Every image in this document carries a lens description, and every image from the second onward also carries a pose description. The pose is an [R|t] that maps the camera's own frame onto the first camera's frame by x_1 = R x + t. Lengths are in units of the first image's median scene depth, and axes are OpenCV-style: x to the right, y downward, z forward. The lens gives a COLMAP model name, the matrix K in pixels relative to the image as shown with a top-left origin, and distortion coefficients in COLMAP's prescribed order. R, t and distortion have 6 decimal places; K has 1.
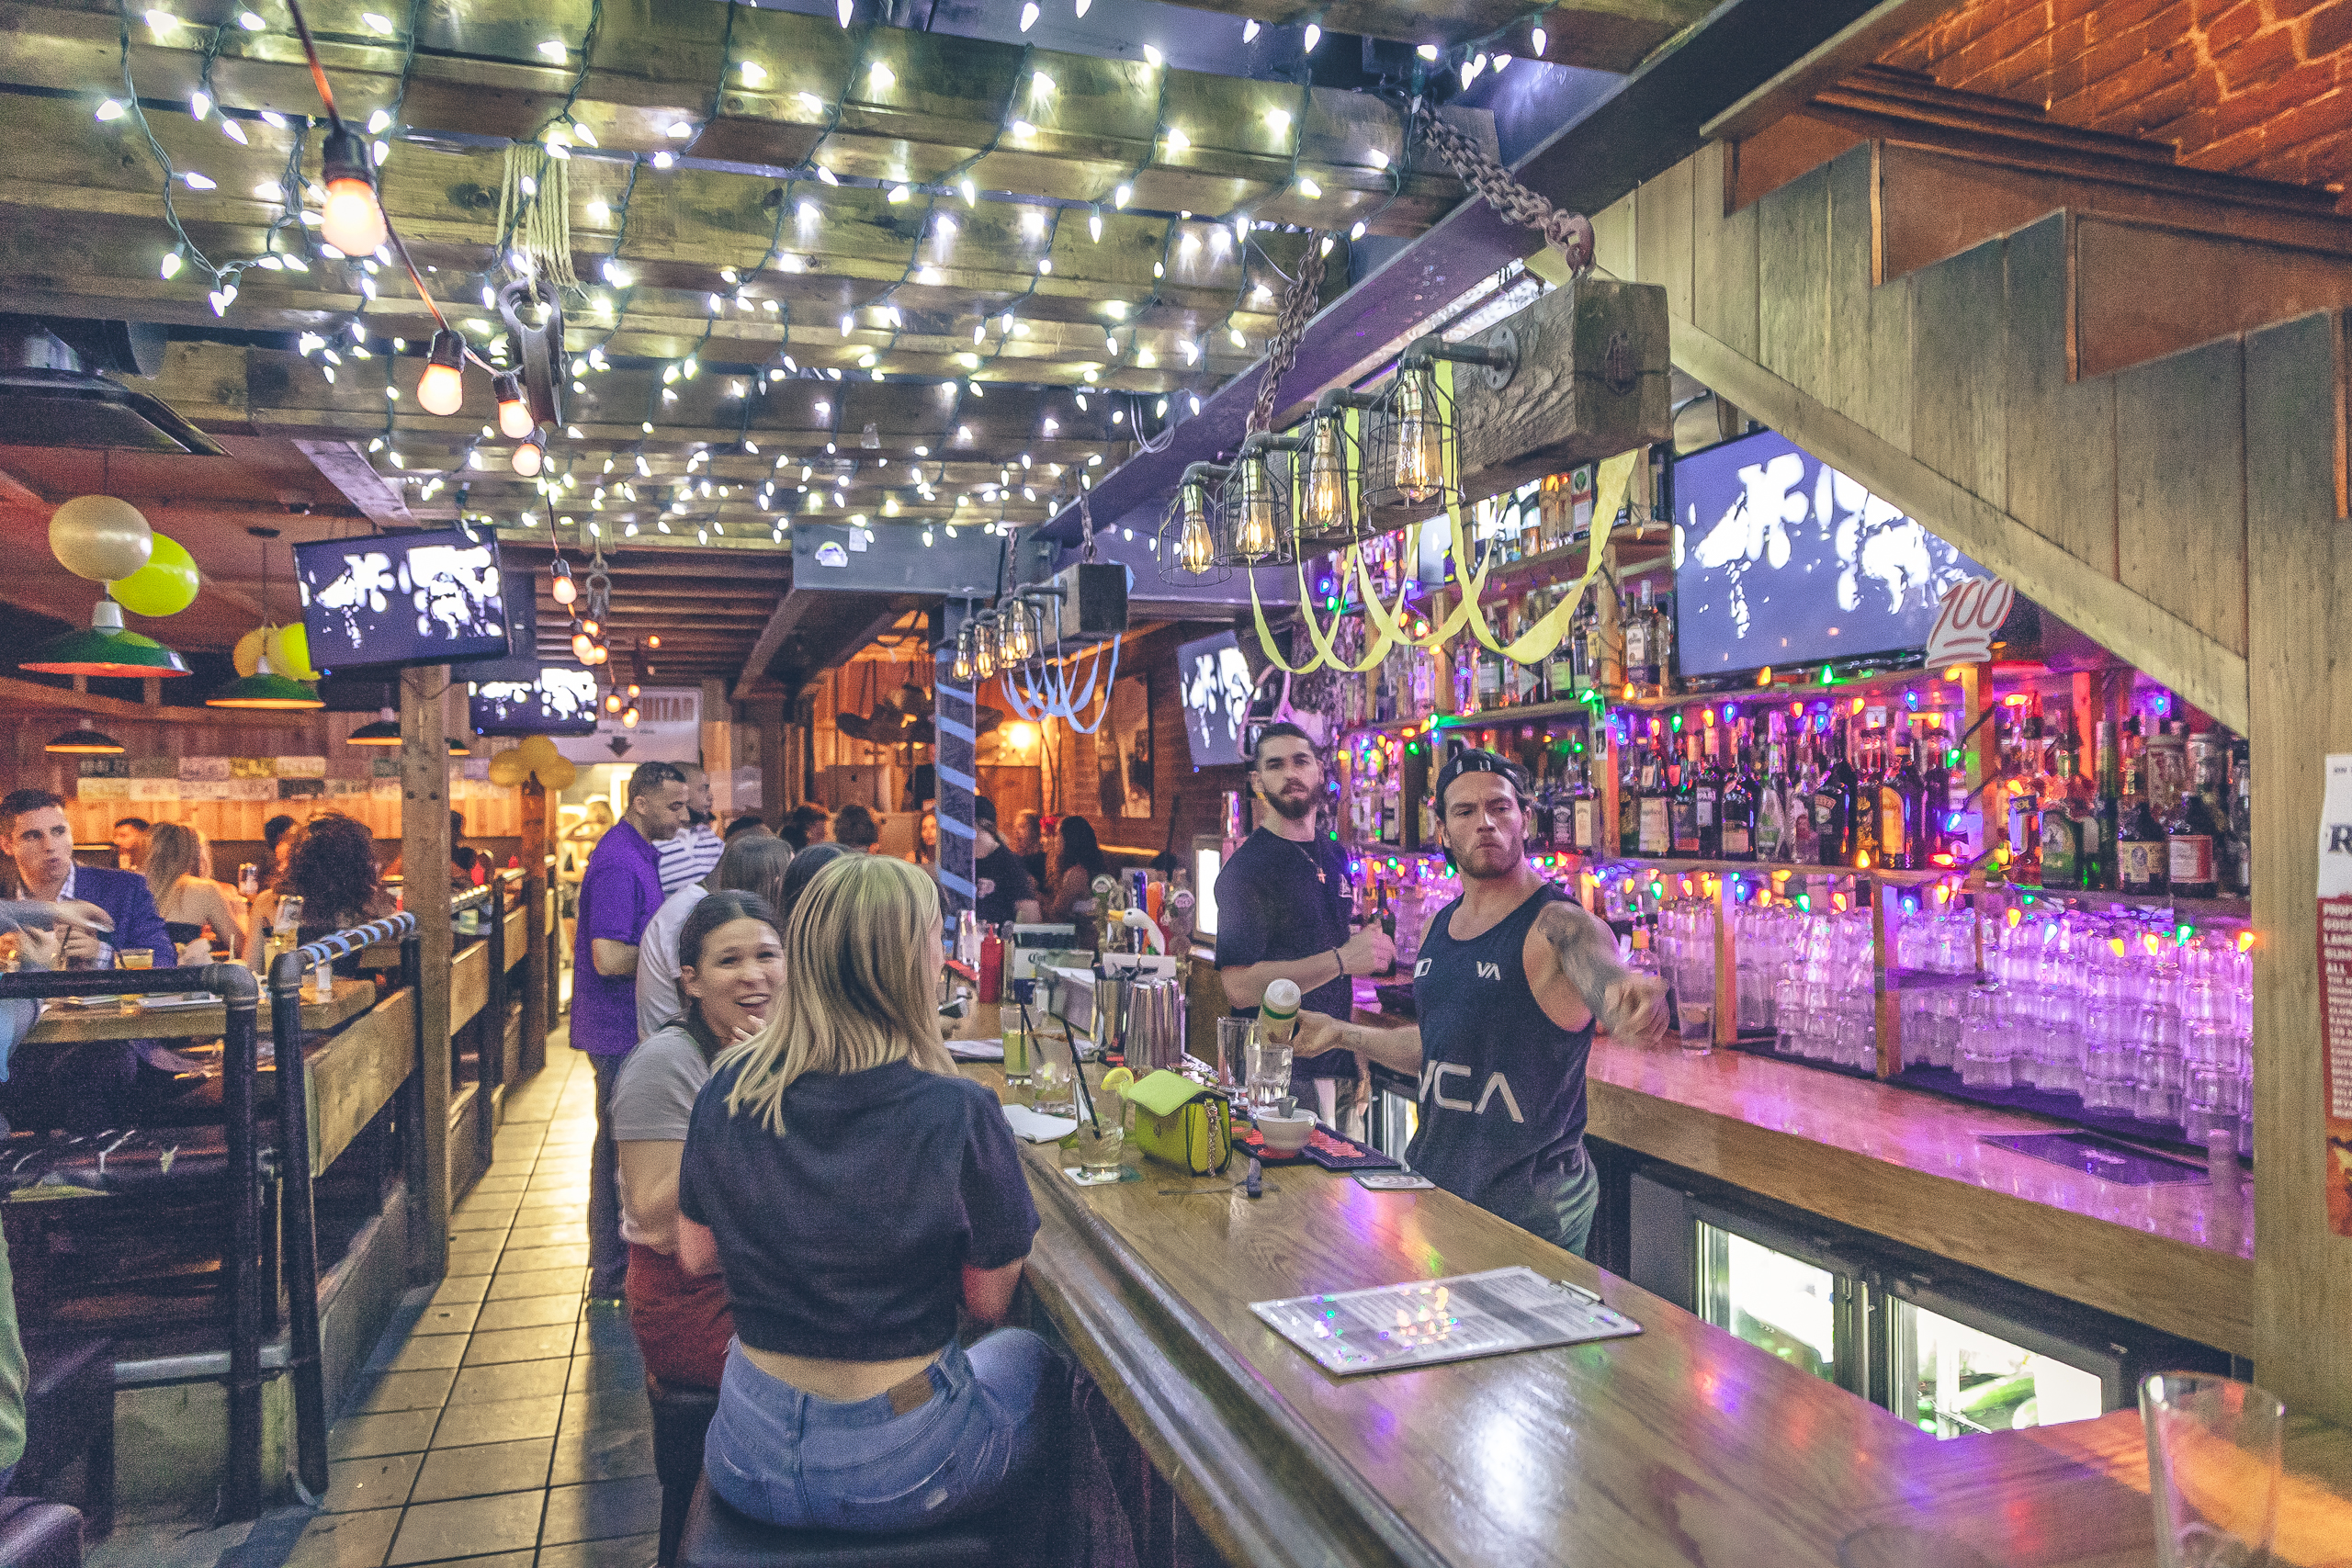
lens RADIAL K [[1612.5, 0, 1178.2], [0, 1612.5, 778.5], [0, 0, 1]] dist [0.002061, 0.003464]
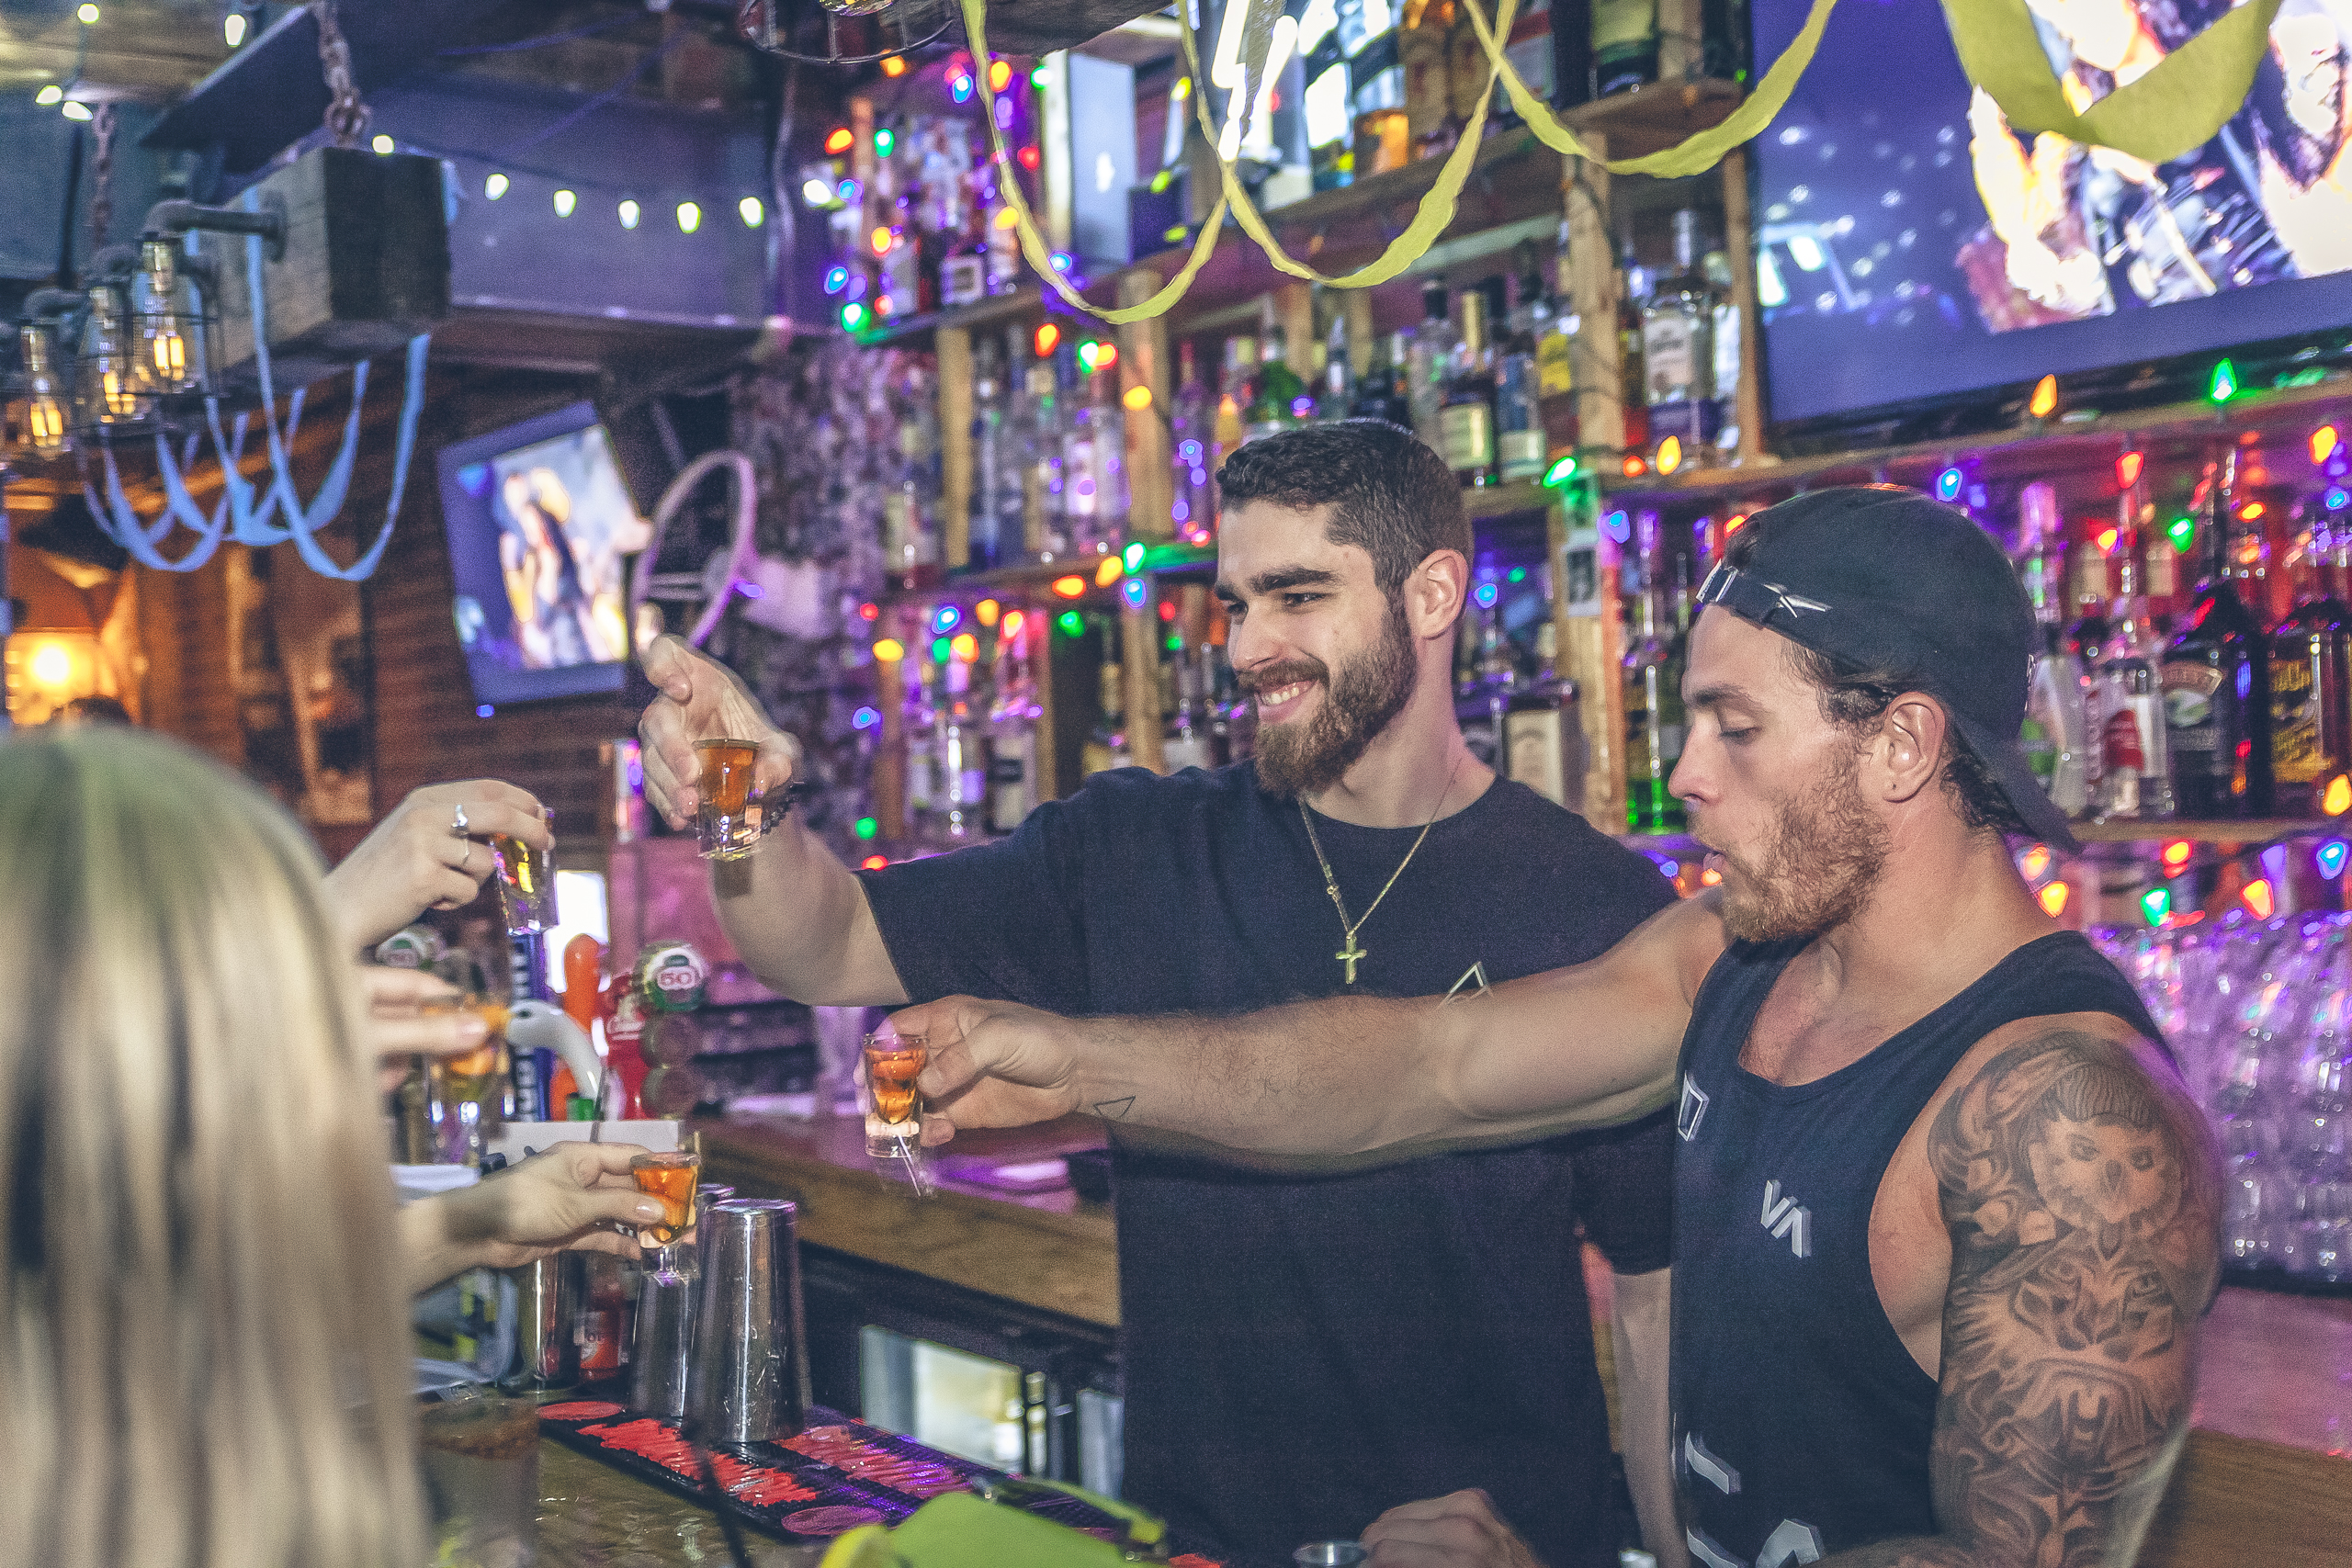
lens RADIAL K [[2732.5, 0, 1181.3], [0, 2732.5, 800.8], [0, 0, 1]] dist [0.000354, 0.000000]
pose [[0.949695, -0.027194, 0.311995, -0.071994], [0.024120, 0.999615, 0.013706, 0.023222], [-0.312248, -0.005491, 0.949985, 0.276845]]
